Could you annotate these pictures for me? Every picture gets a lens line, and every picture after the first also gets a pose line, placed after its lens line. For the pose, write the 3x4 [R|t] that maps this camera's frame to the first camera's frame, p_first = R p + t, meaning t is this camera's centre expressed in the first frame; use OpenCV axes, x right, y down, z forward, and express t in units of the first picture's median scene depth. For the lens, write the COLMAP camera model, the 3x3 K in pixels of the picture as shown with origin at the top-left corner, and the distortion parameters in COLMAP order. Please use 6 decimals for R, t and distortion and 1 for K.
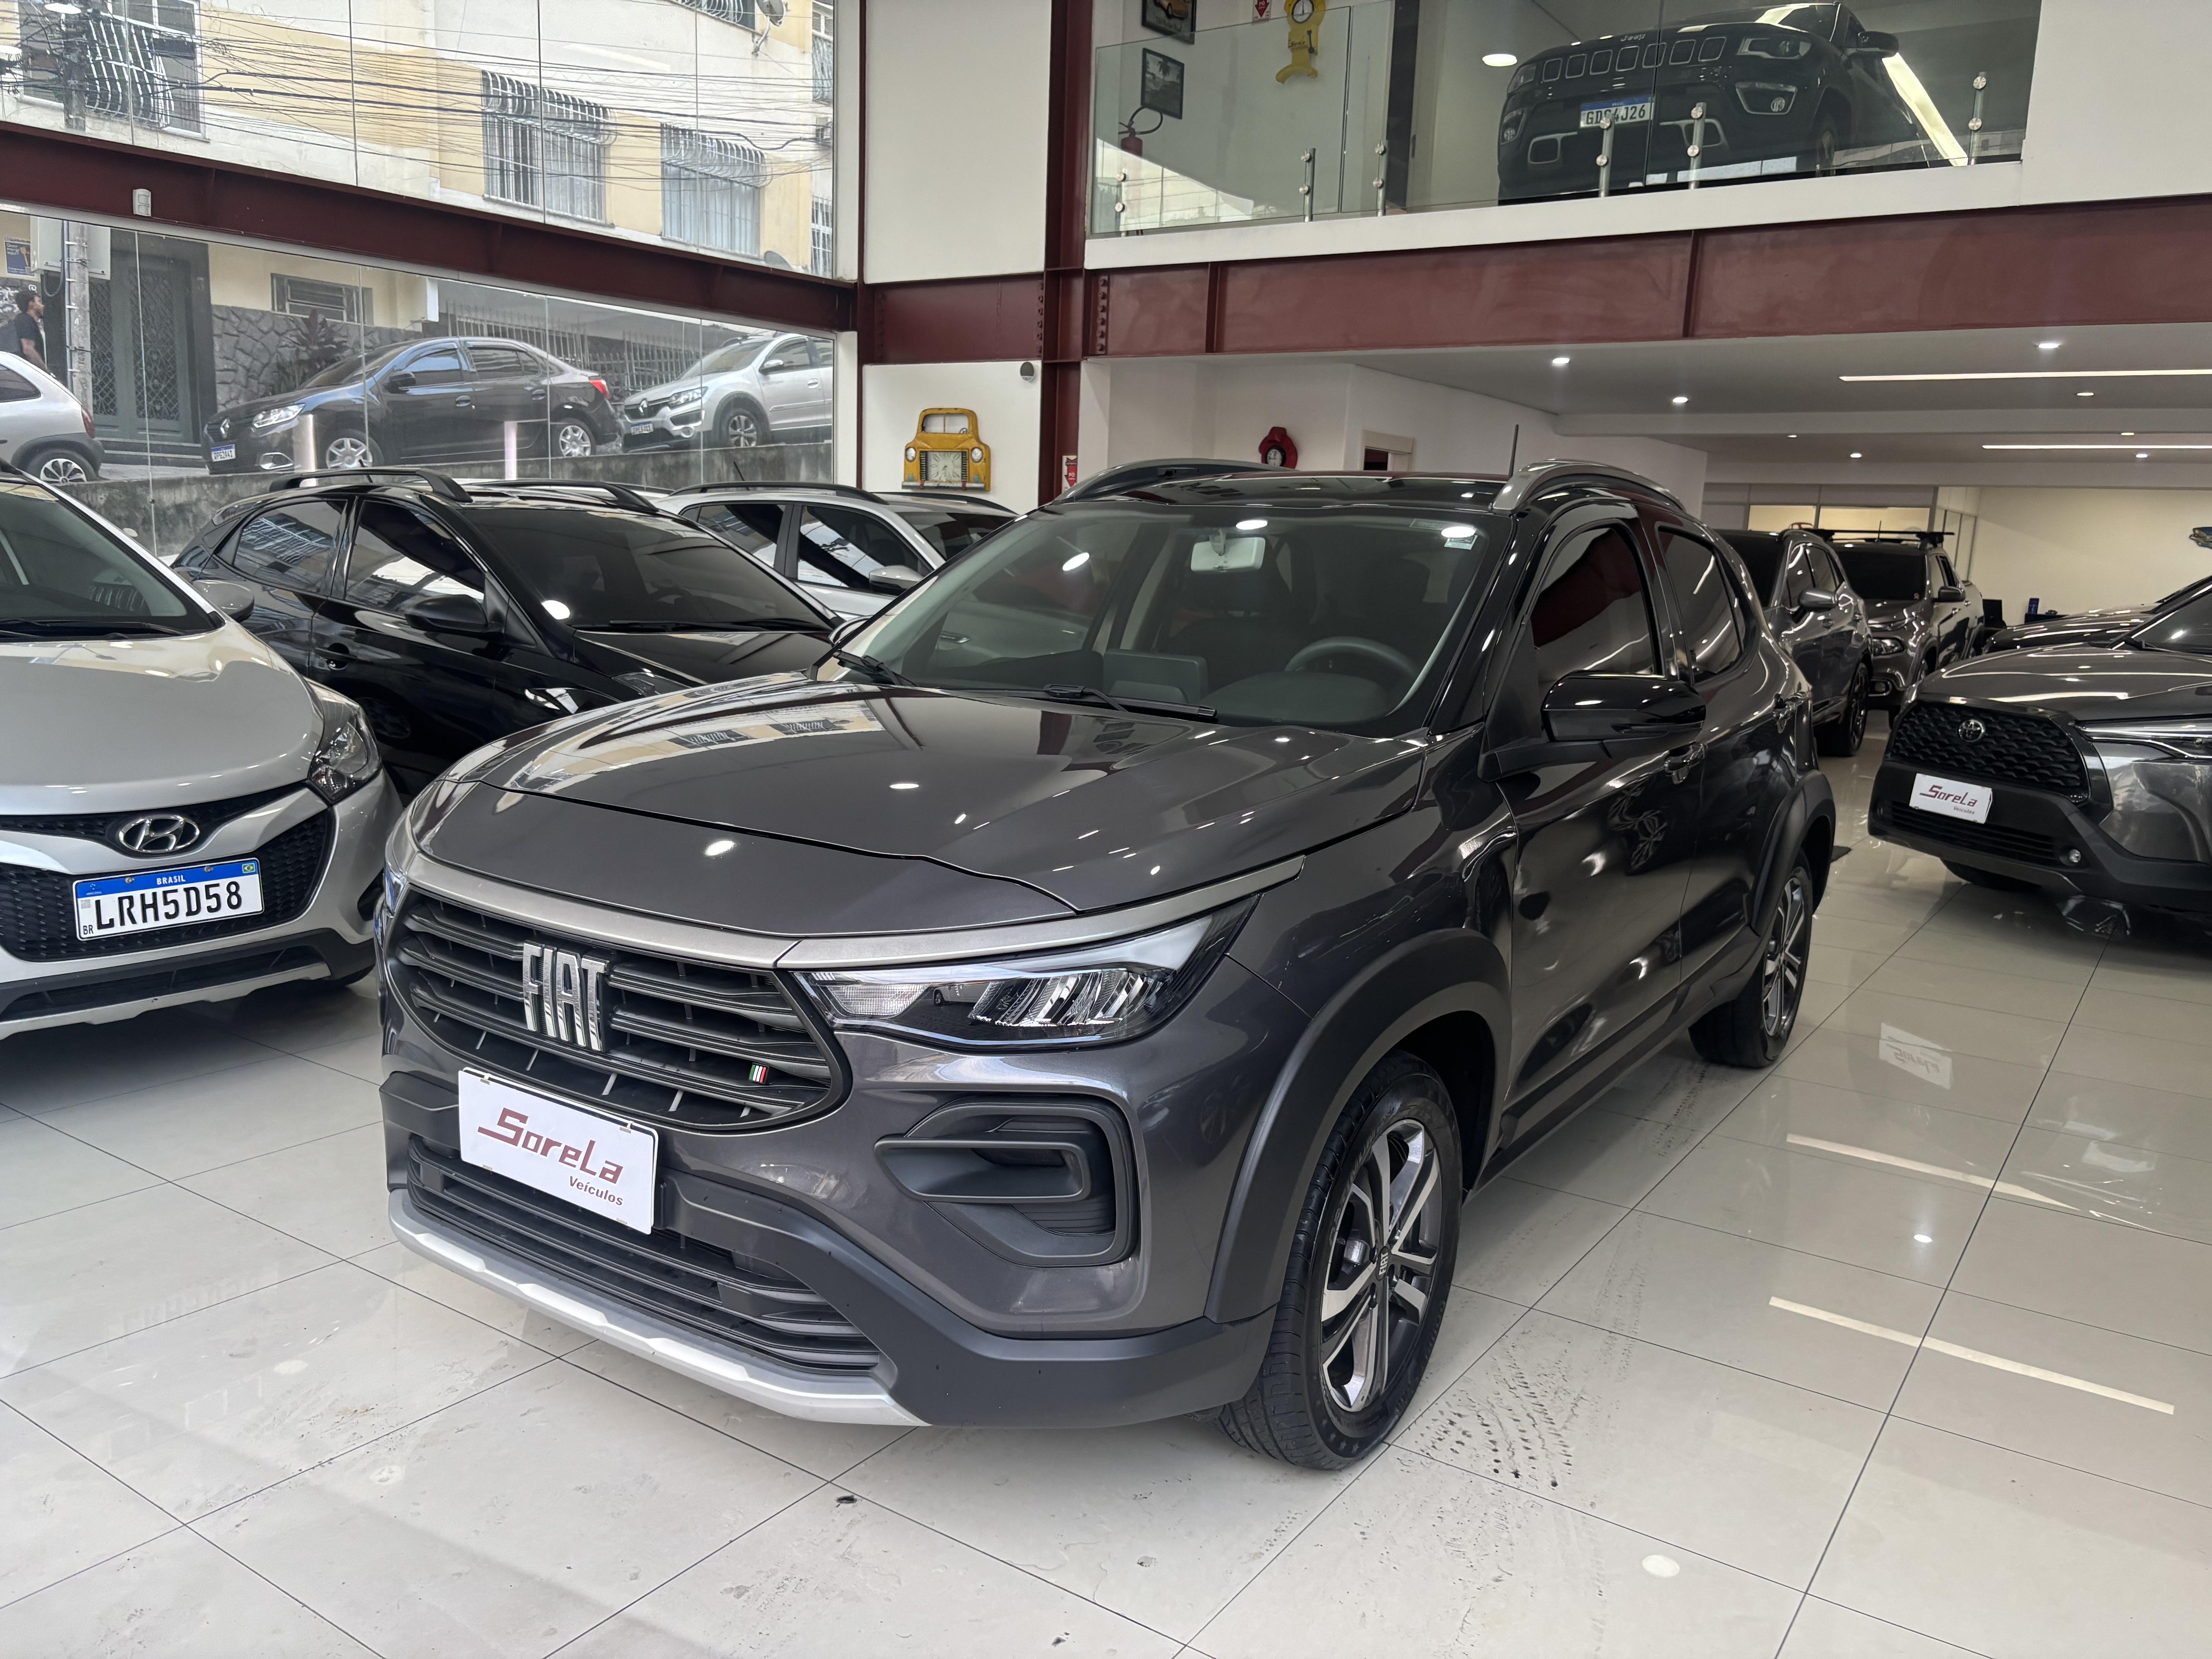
lens RADIAL K [[1695.0, 0, 1105.2], [0, 1695.0, 824.4], [0, 0, 1]] dist [0.036964, -0.040022]
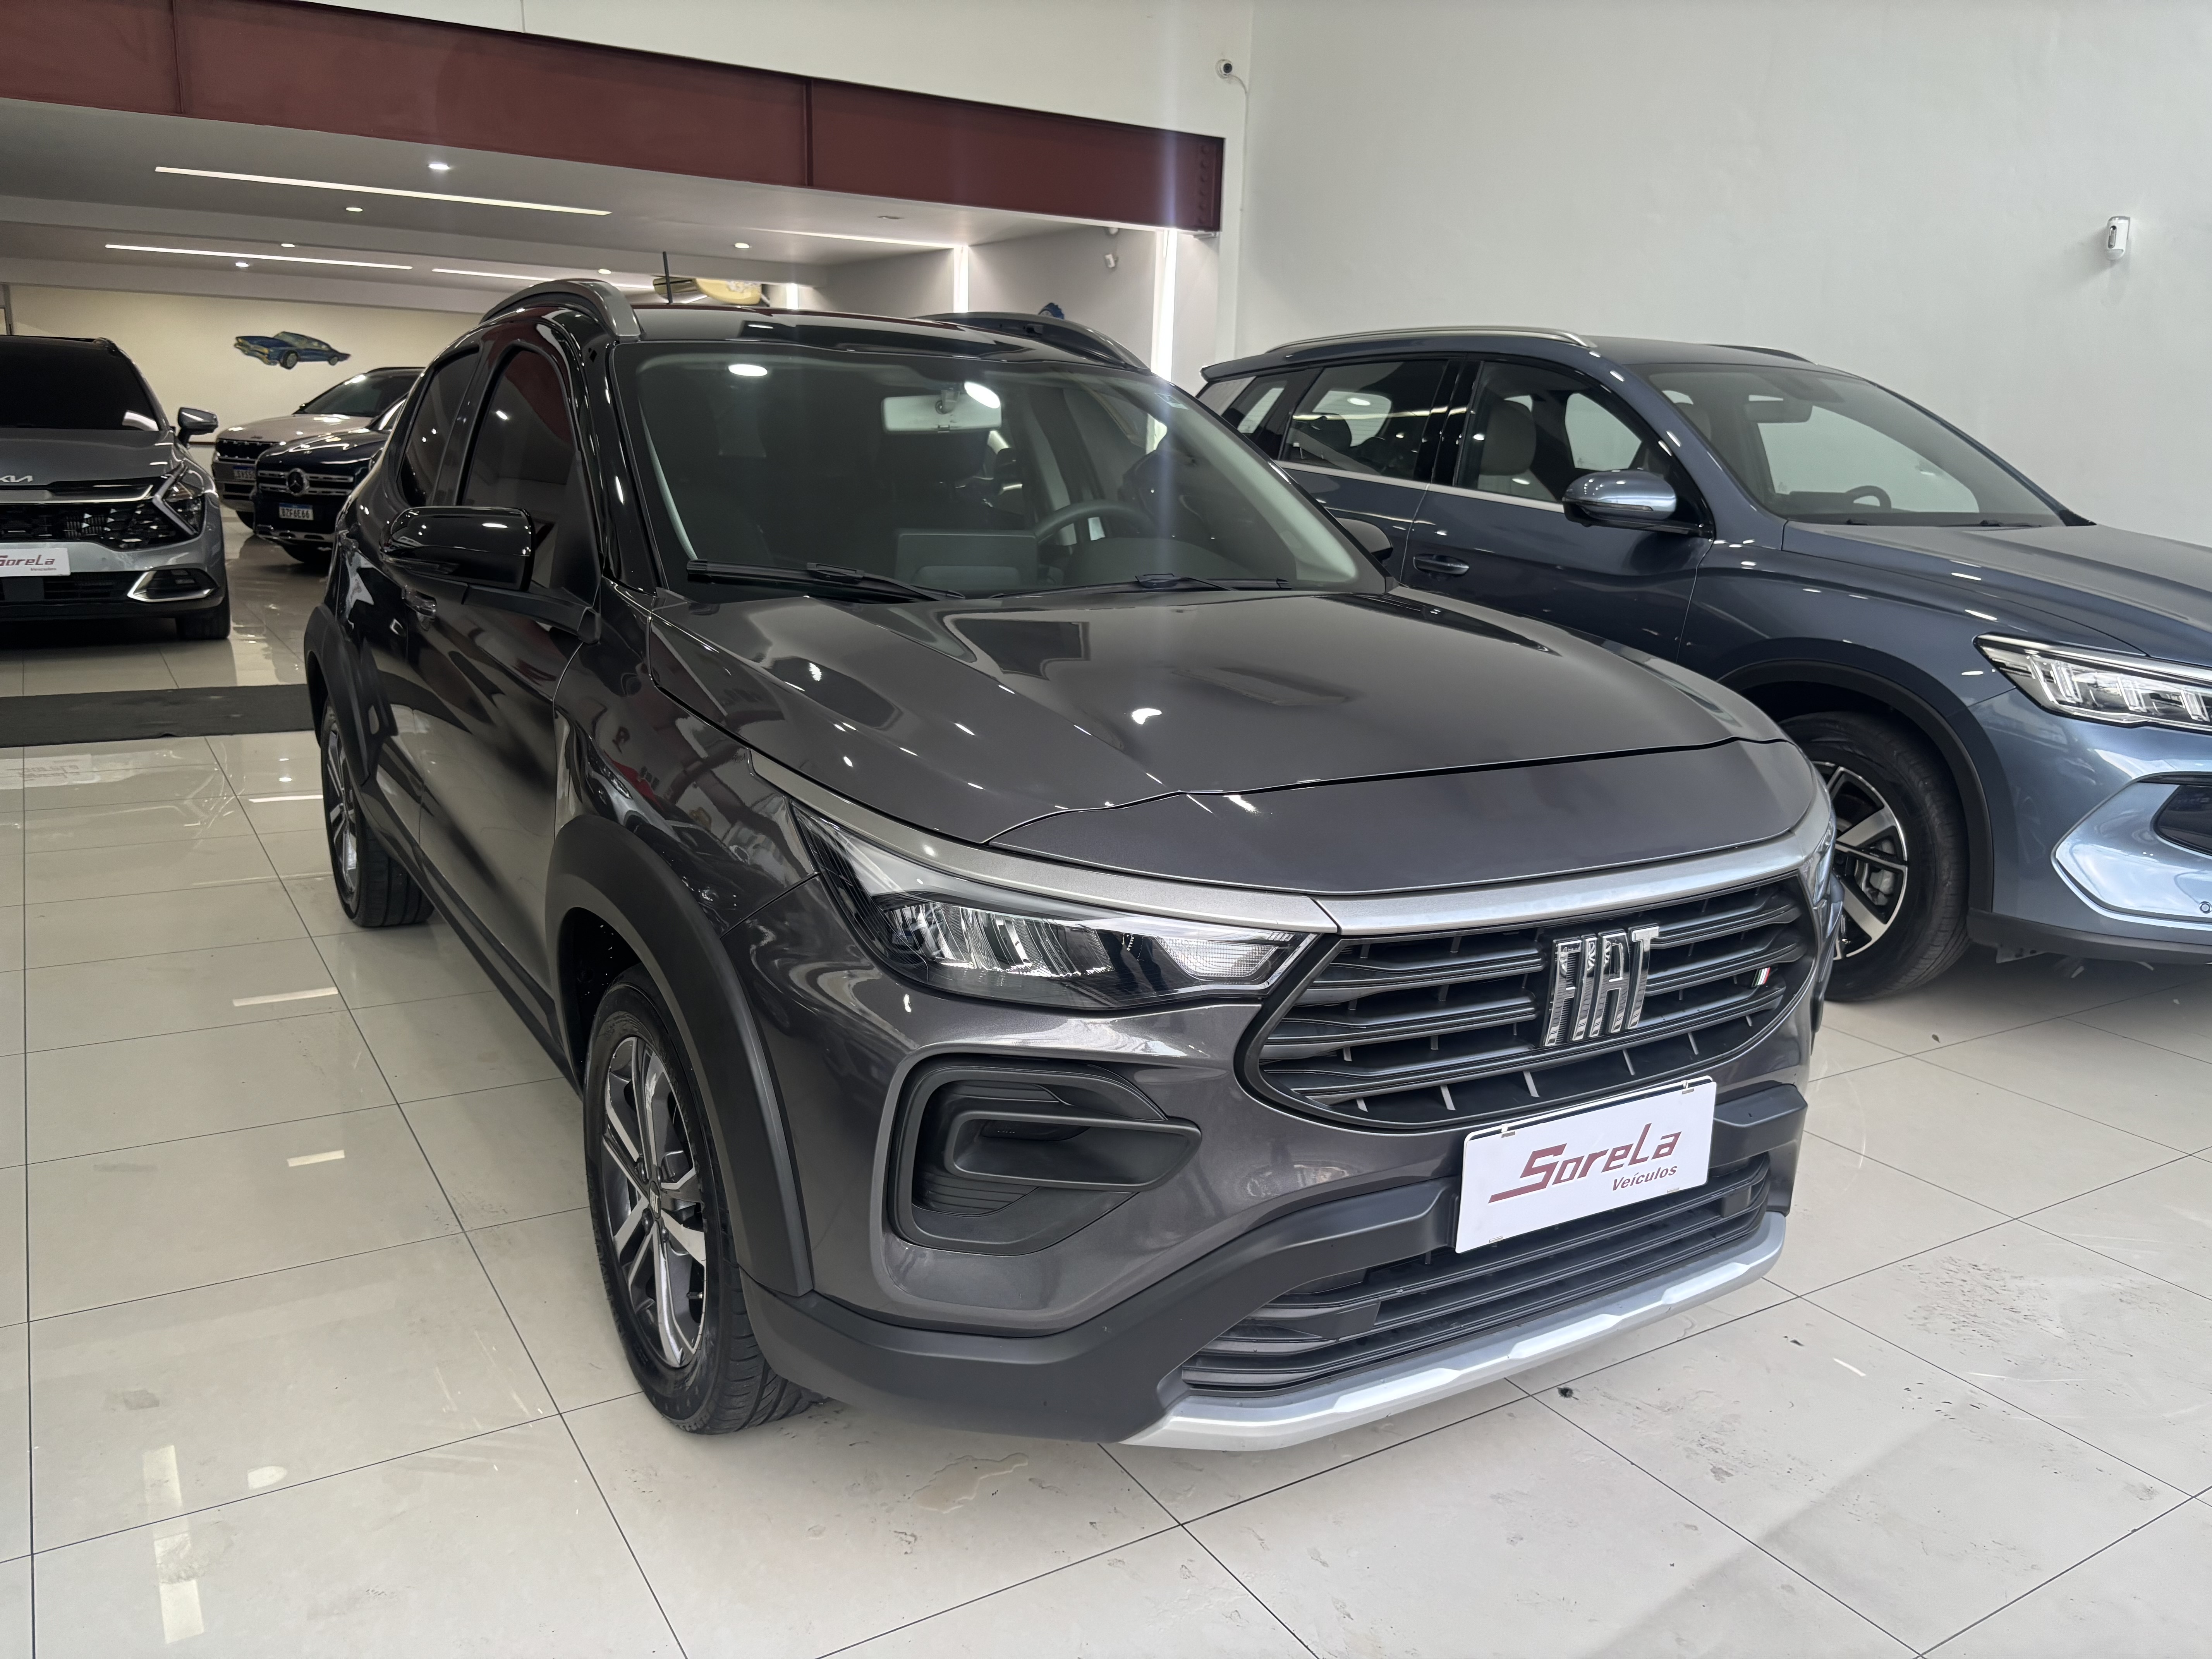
lens RADIAL K [[1695.0, 0, 1112.5], [0, 1695.0, 839.3], [0, 0, 1]] dist [0.036964, -0.040022]
pose [[0.391122, -0.235355, 0.889737, -1.142707], [0.125217, 0.971368, 0.201904, -0.170663], [-0.911781, 0.032441, 0.409394, 0.865370]]
